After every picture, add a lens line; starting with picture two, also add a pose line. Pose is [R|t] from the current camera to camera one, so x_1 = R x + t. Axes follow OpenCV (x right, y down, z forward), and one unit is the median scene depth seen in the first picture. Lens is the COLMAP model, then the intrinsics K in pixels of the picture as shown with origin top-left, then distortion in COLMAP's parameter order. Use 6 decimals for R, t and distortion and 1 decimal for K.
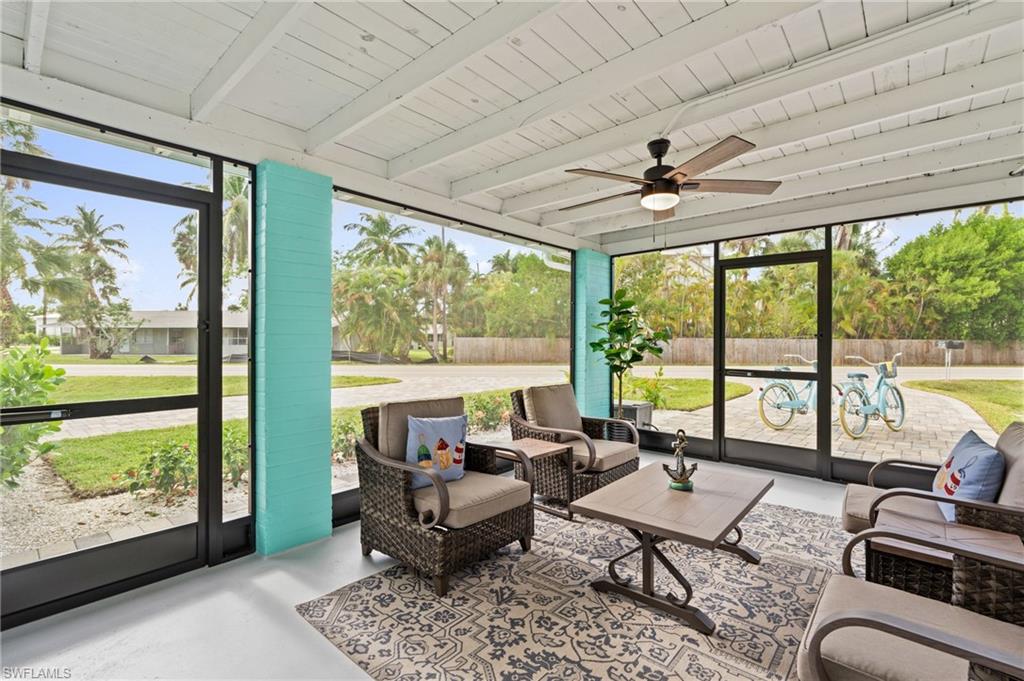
lens RADIAL K [[466.1, 0, 514.0], [0, 466.1, 340.9], [0, 0, 1]] dist [-0.001007, -0.000385]
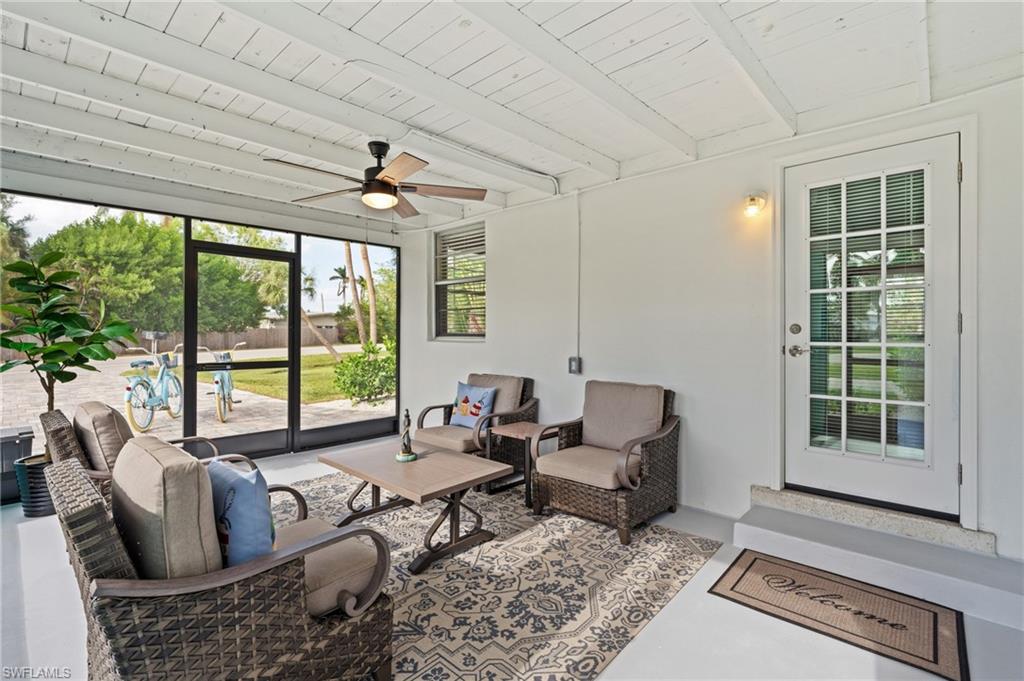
lens RADIAL K [[466.1, 0, 515.8], [0, 466.1, 334.8], [0, 0, 1]] dist [-0.001007, -0.000385]
pose [[0.018680, -0.005108, 0.999812, -0.528021], [0.000159, 0.999987, 0.005106, 0.000939], [-0.999826, 0.000063, 0.018681, 0.477182]]
